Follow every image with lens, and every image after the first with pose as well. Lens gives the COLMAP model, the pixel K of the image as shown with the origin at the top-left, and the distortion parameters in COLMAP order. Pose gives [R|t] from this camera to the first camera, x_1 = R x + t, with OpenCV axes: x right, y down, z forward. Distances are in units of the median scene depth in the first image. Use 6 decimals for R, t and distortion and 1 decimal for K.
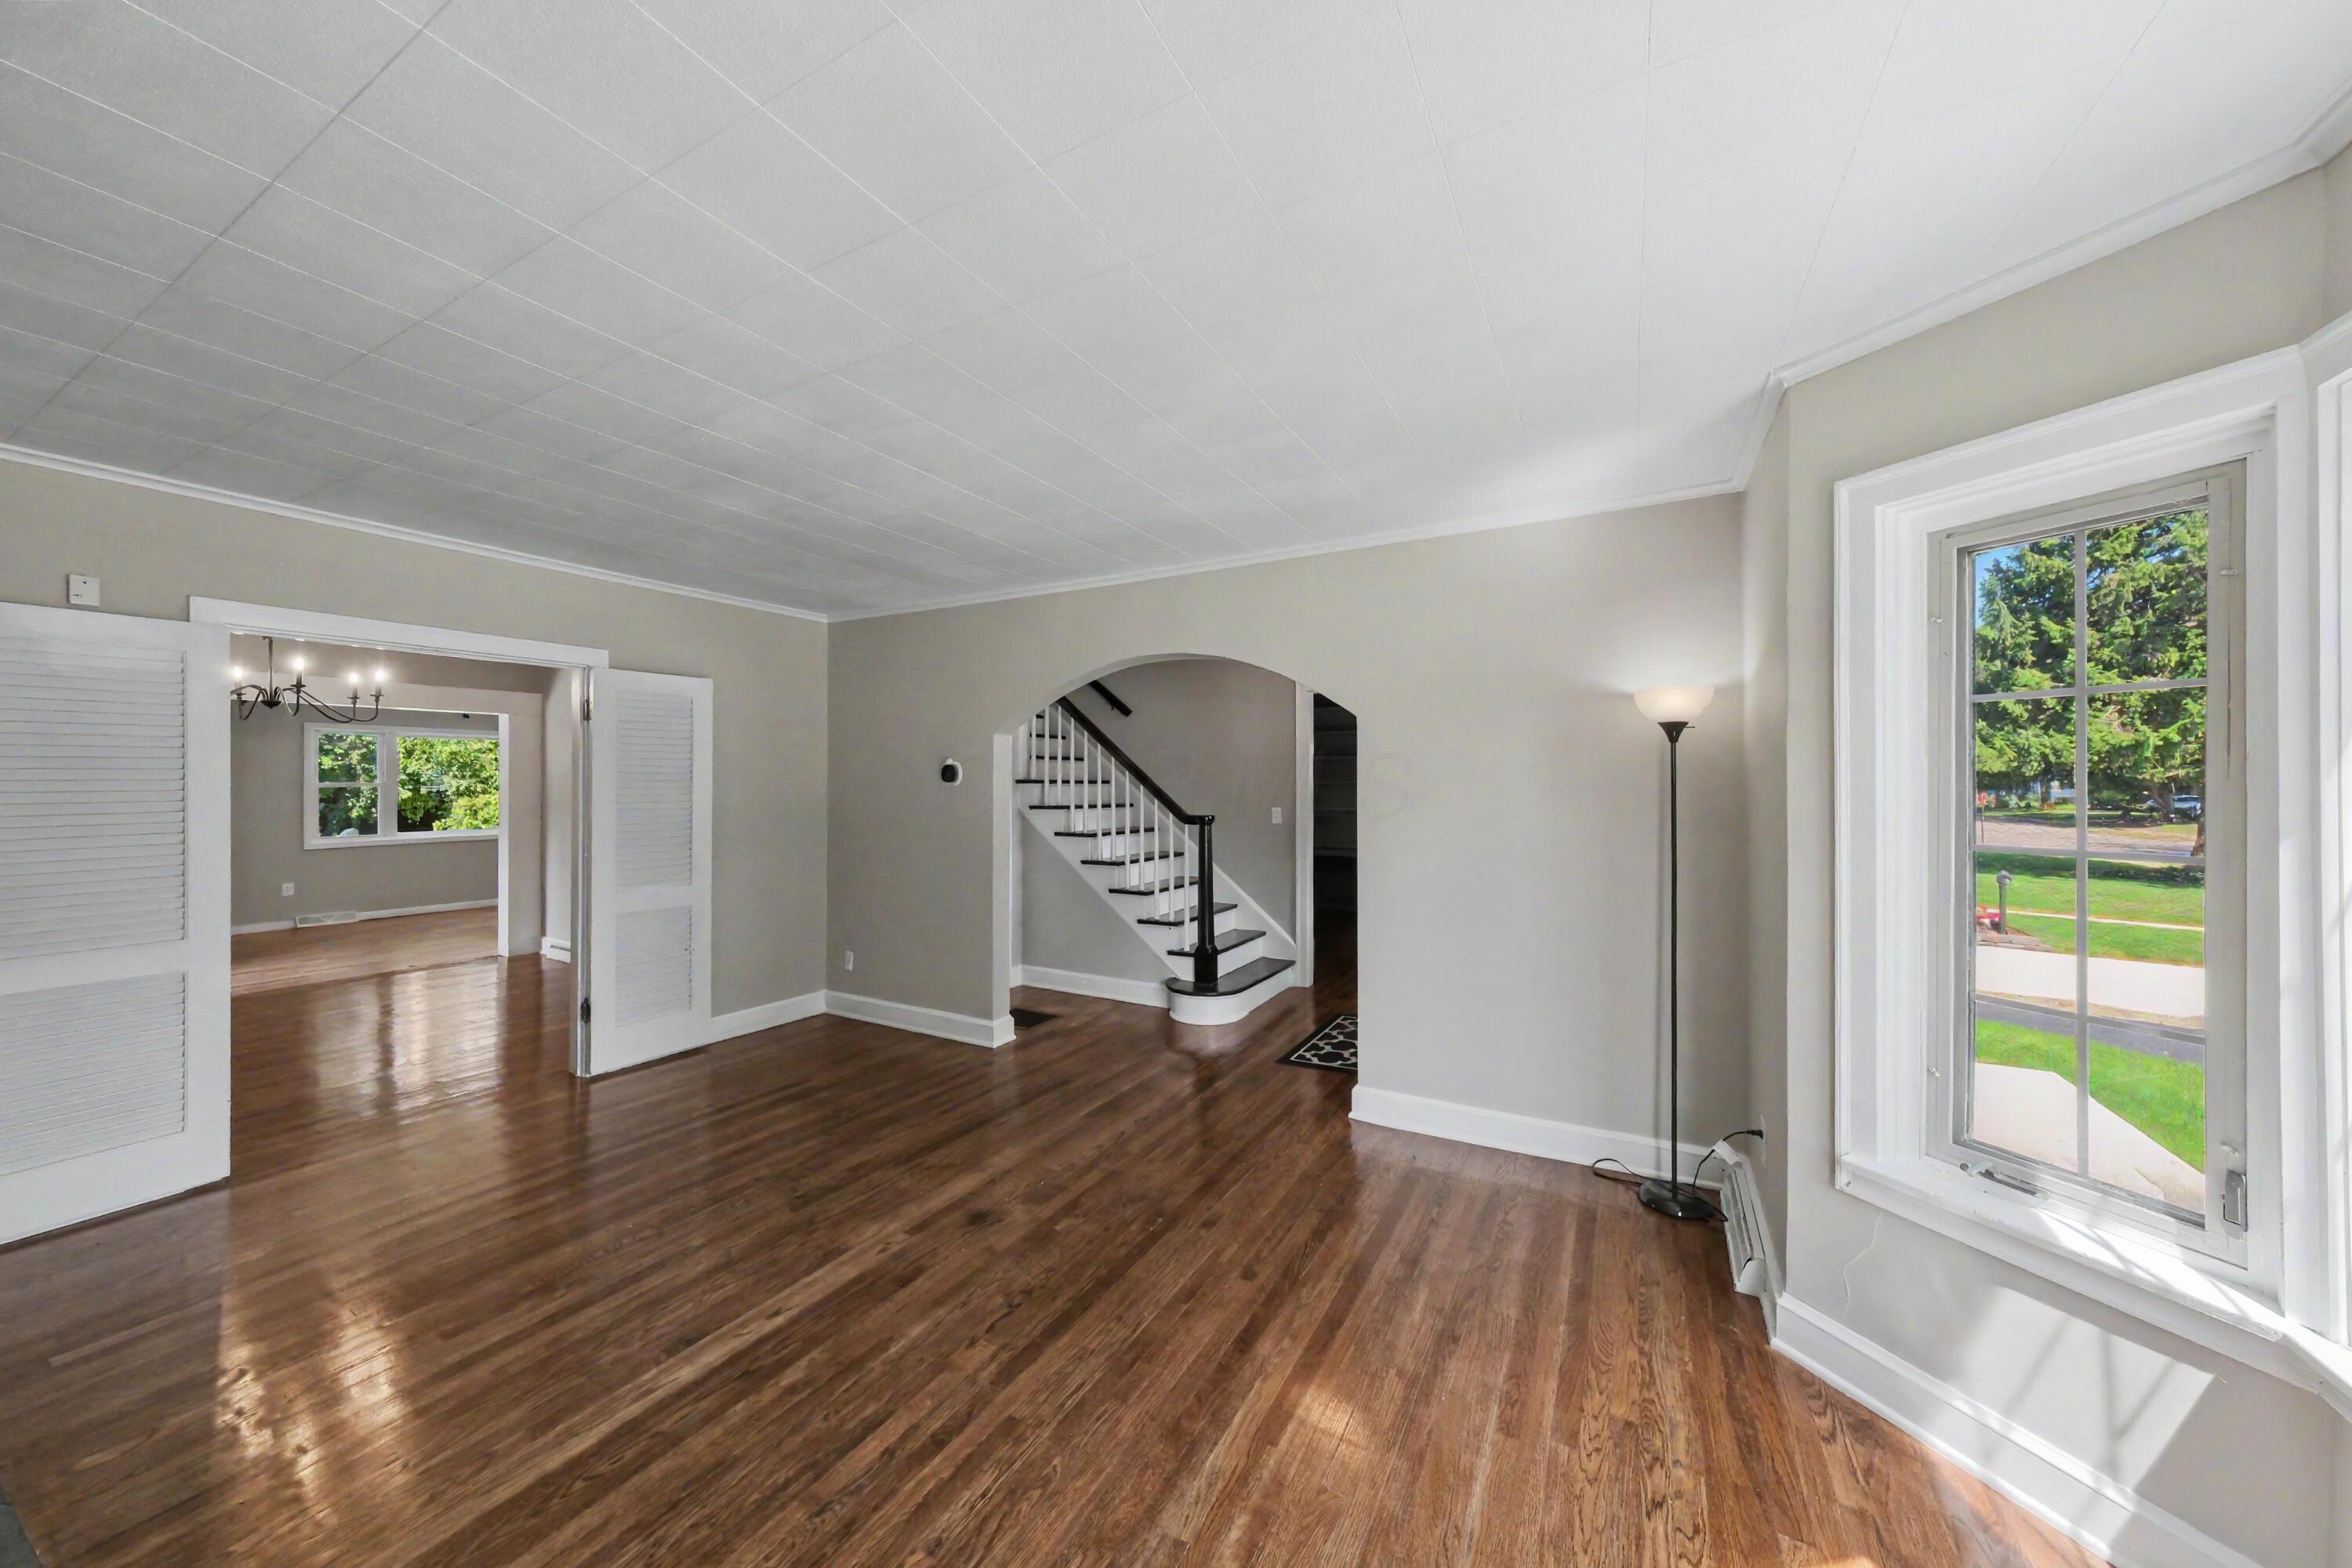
lens RADIAL K [[821.8, 0, 1185.9], [0, 821.8, 781.0], [0, 0, 1]] dist [0.004831, 0.000612]
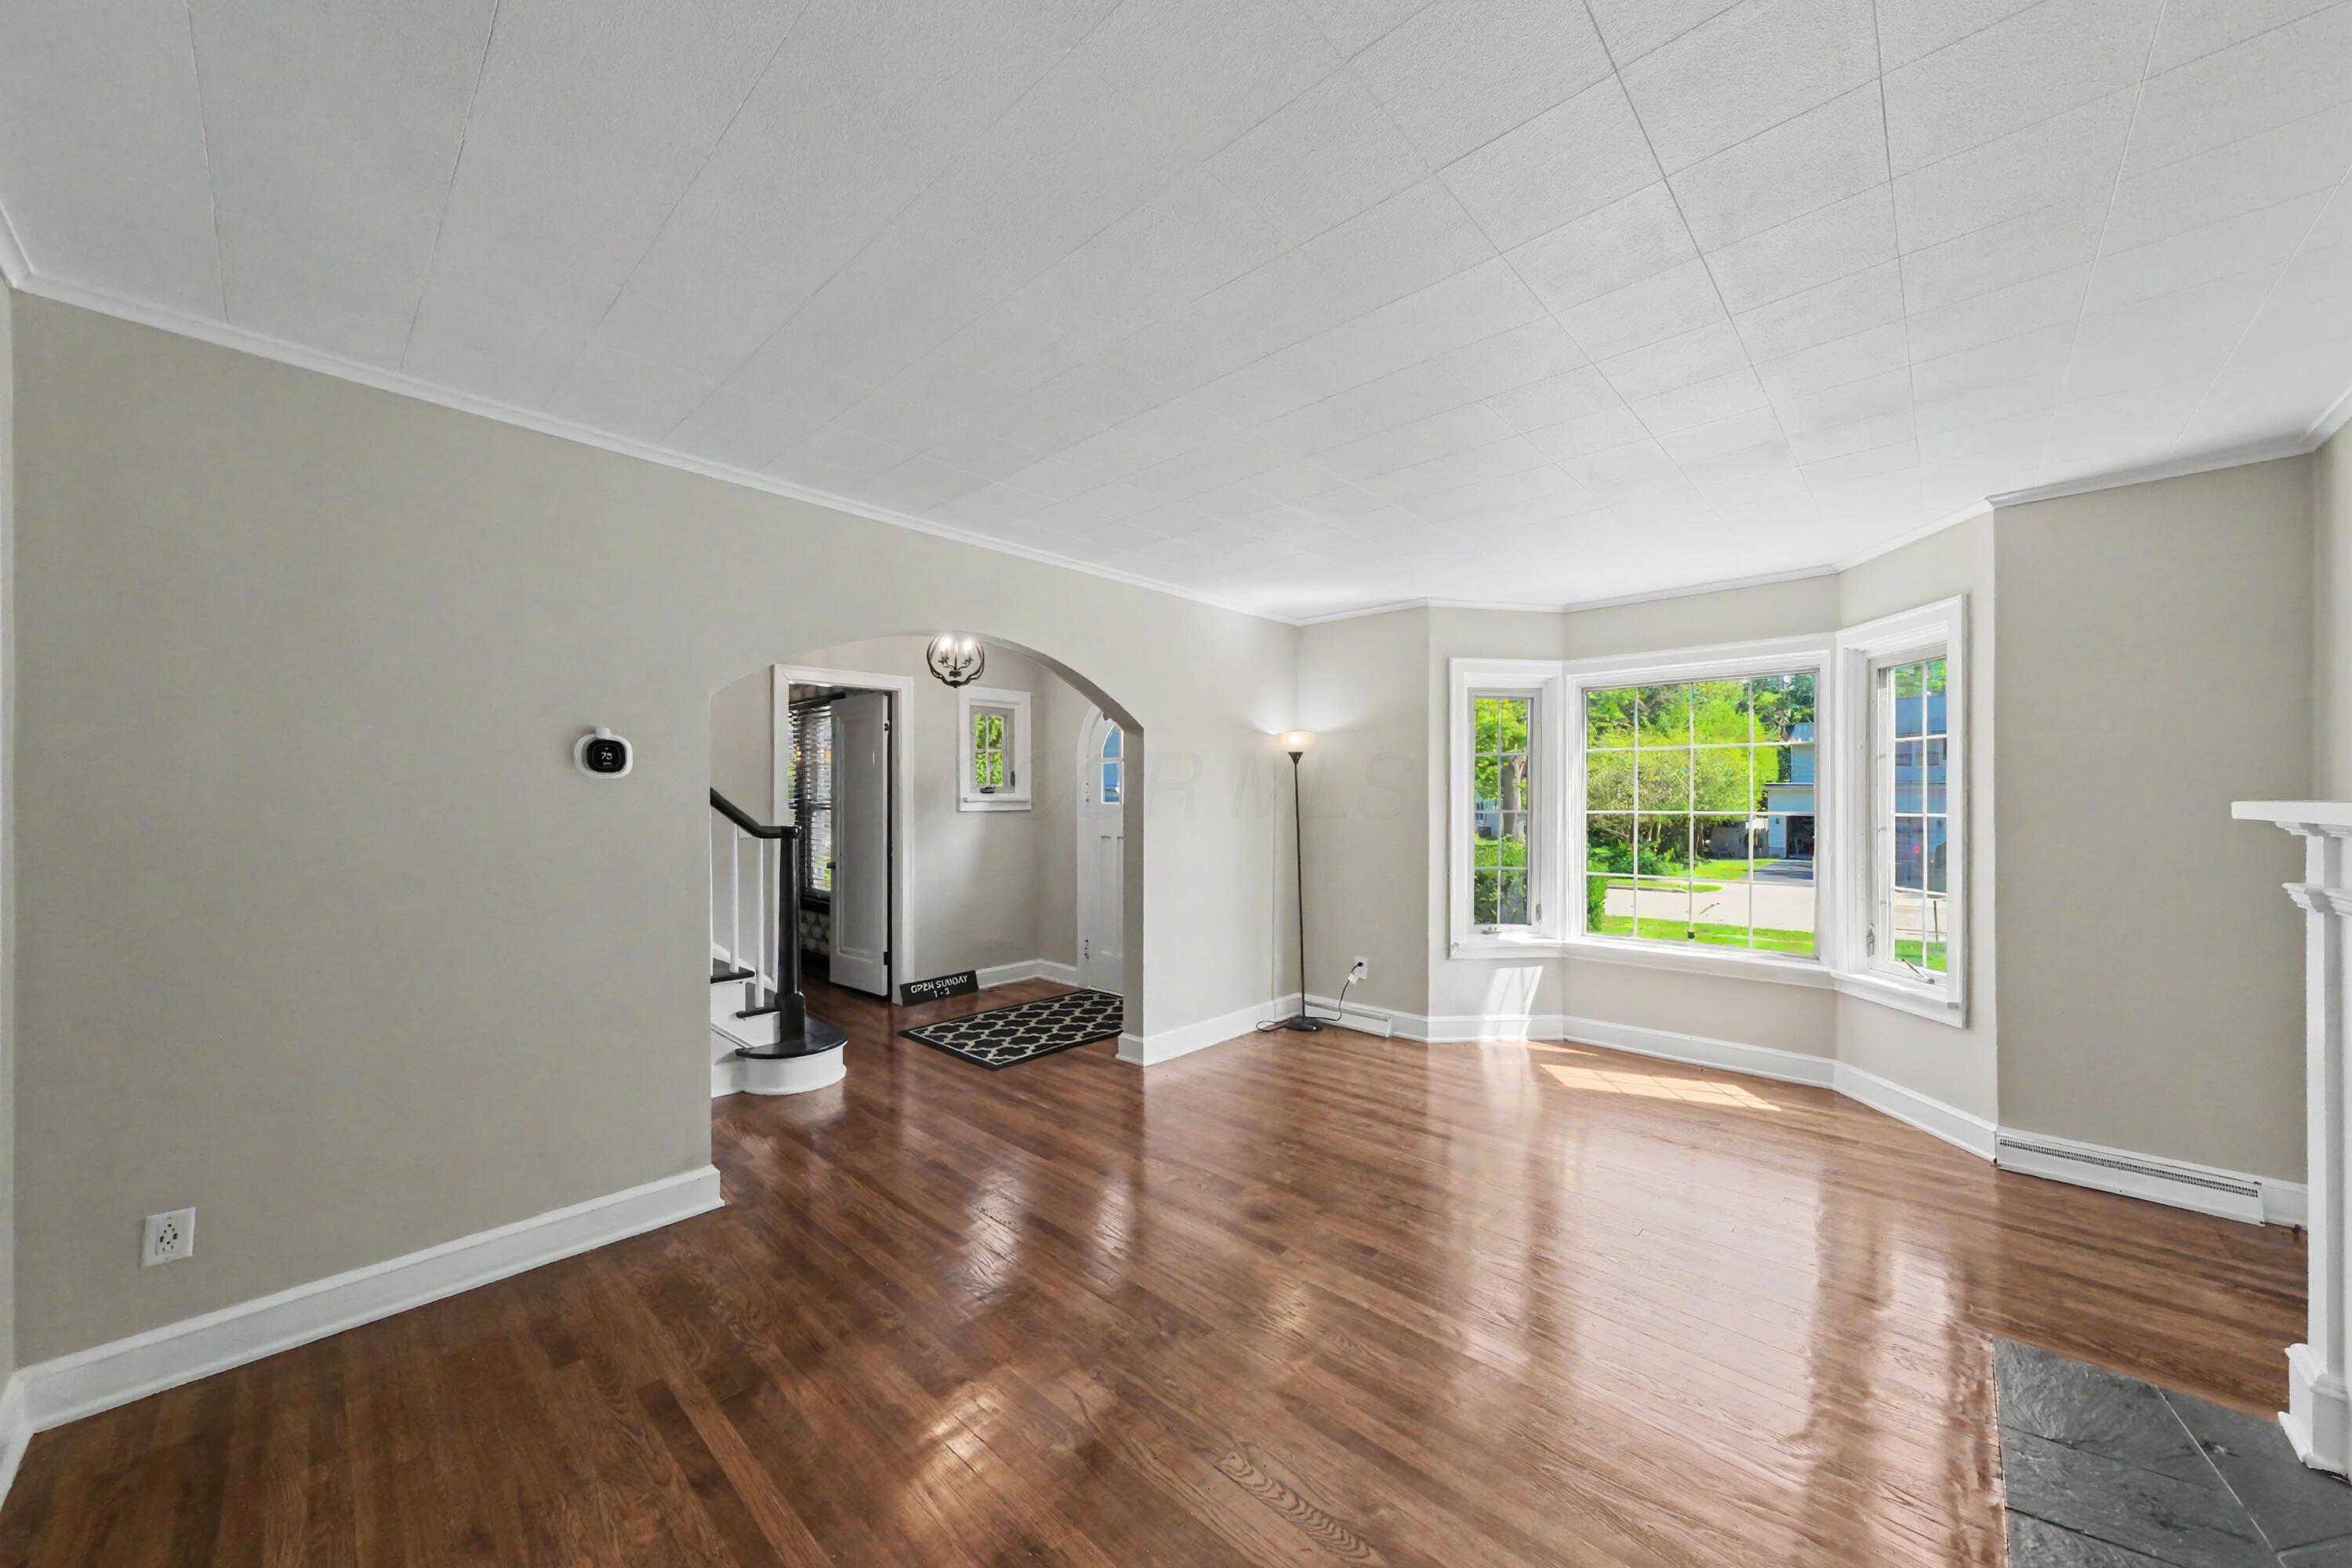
lens RADIAL K [[821.8, 0, 1190.8], [0, 821.8, 801.0], [0, 0, 1]] dist [0.004831, 0.000612]
pose [[0.245602, 0.002302, 0.969368, -1.057170], [0.000787, 0.999996, -0.002574, 0.033513], [-0.969370, 0.001395, 0.245600, 0.724753]]
